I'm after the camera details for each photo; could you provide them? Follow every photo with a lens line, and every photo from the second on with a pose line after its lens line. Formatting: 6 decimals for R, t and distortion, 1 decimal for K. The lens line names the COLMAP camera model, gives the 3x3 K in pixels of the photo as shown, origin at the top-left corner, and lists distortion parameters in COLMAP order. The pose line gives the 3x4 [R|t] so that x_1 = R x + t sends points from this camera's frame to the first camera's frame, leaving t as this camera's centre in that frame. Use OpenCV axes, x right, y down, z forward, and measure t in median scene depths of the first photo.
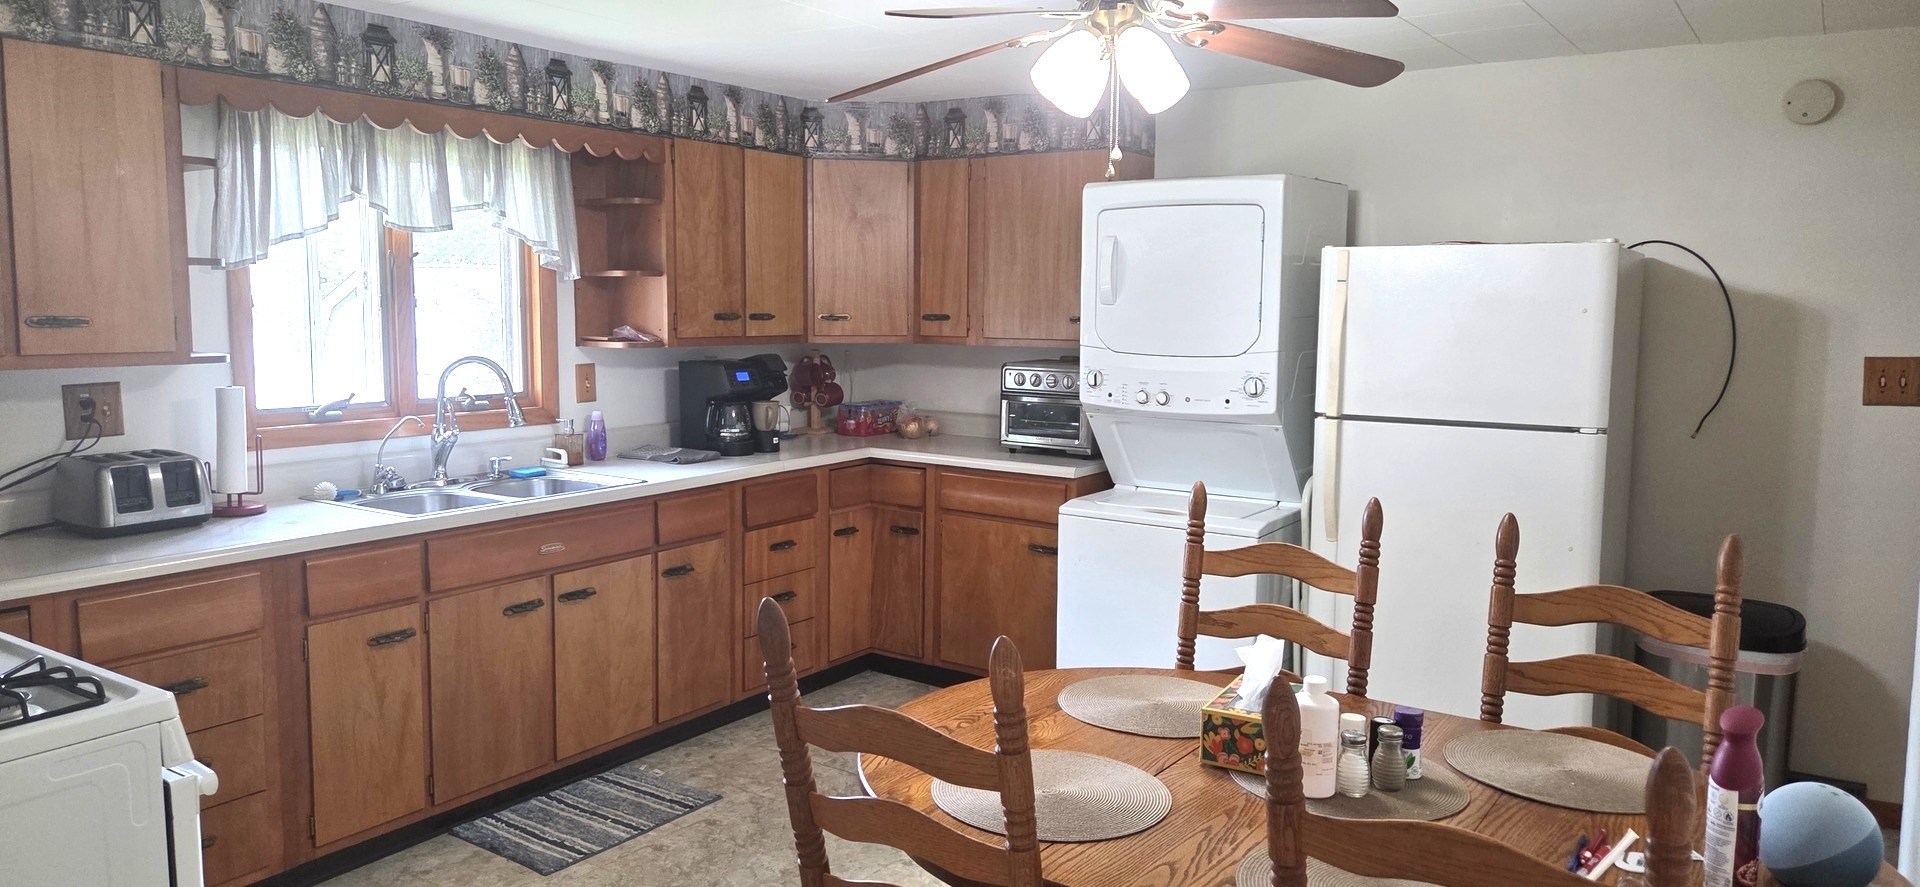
lens RADIAL K [[1310.9, 0, 960.0], [0, 1310.9, 443.5], [0, 0, 1]] dist [0.127422, -0.074155]
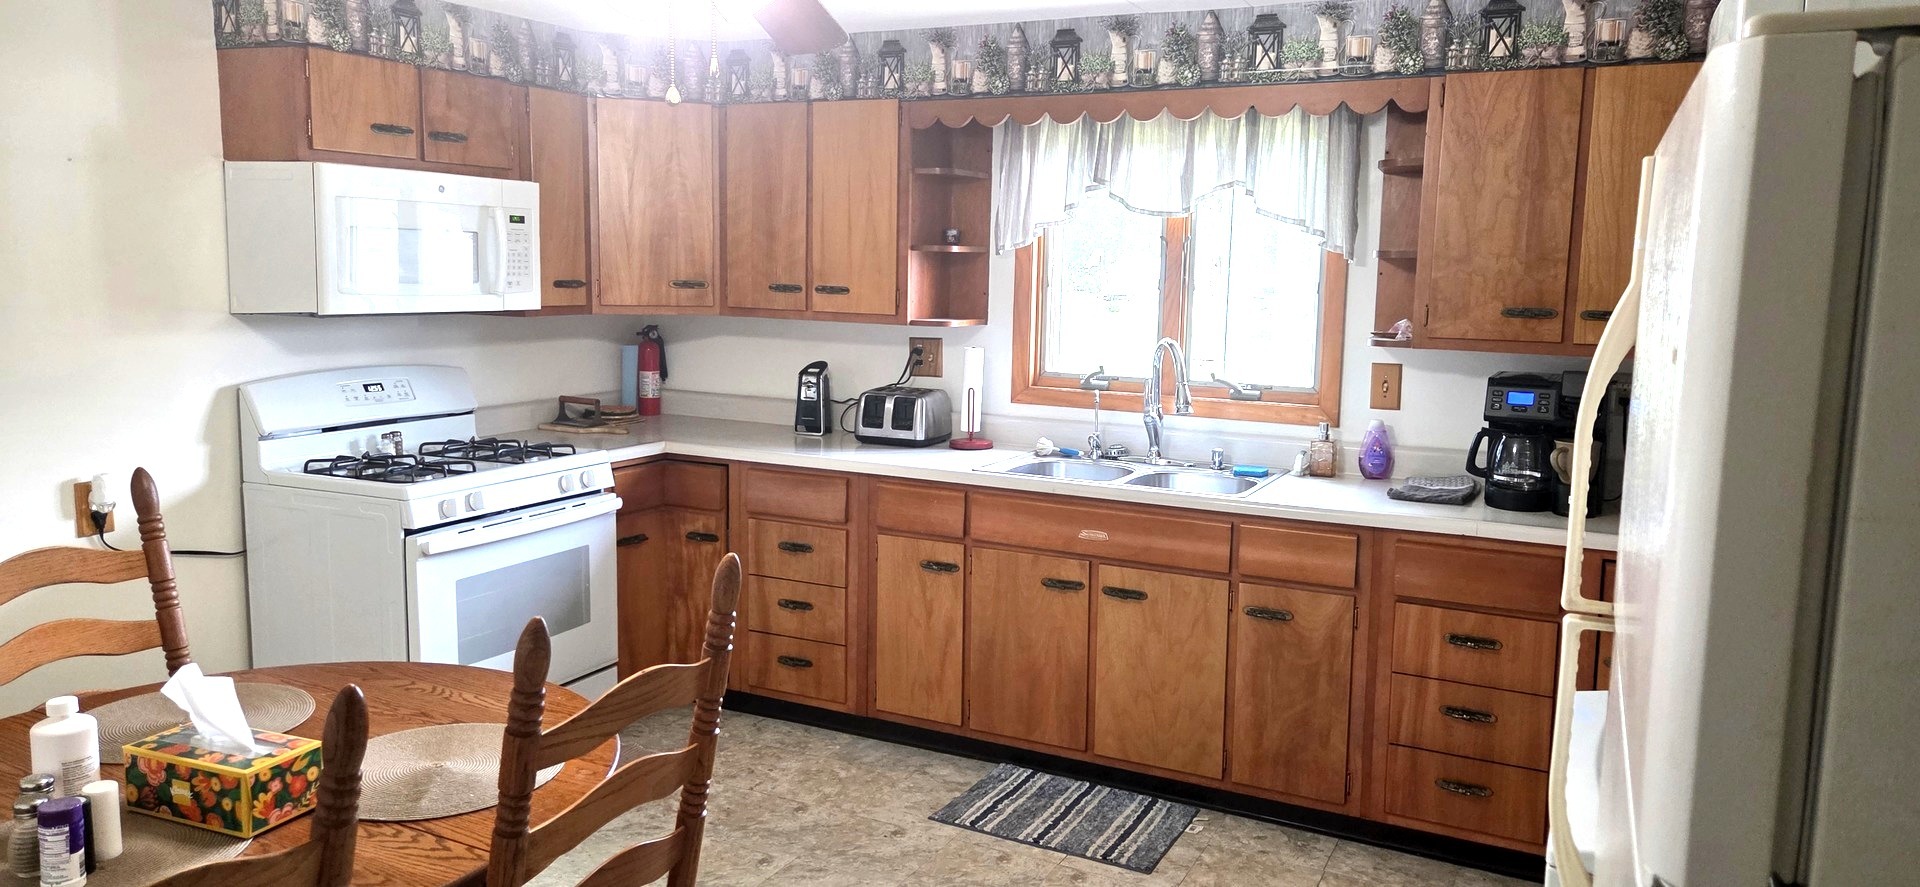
lens RADIAL K [[1247.3, 0, 960.0], [0, 1247.3, 443.5], [0, 0, 1]] dist [0.063581, -0.002438]
pose [[0.142660, 0.130637, -0.981113, 0.562725], [-0.138742, 0.984104, 0.110862, -0.074627], [0.979999, 0.120306, 0.158517, 0.742294]]
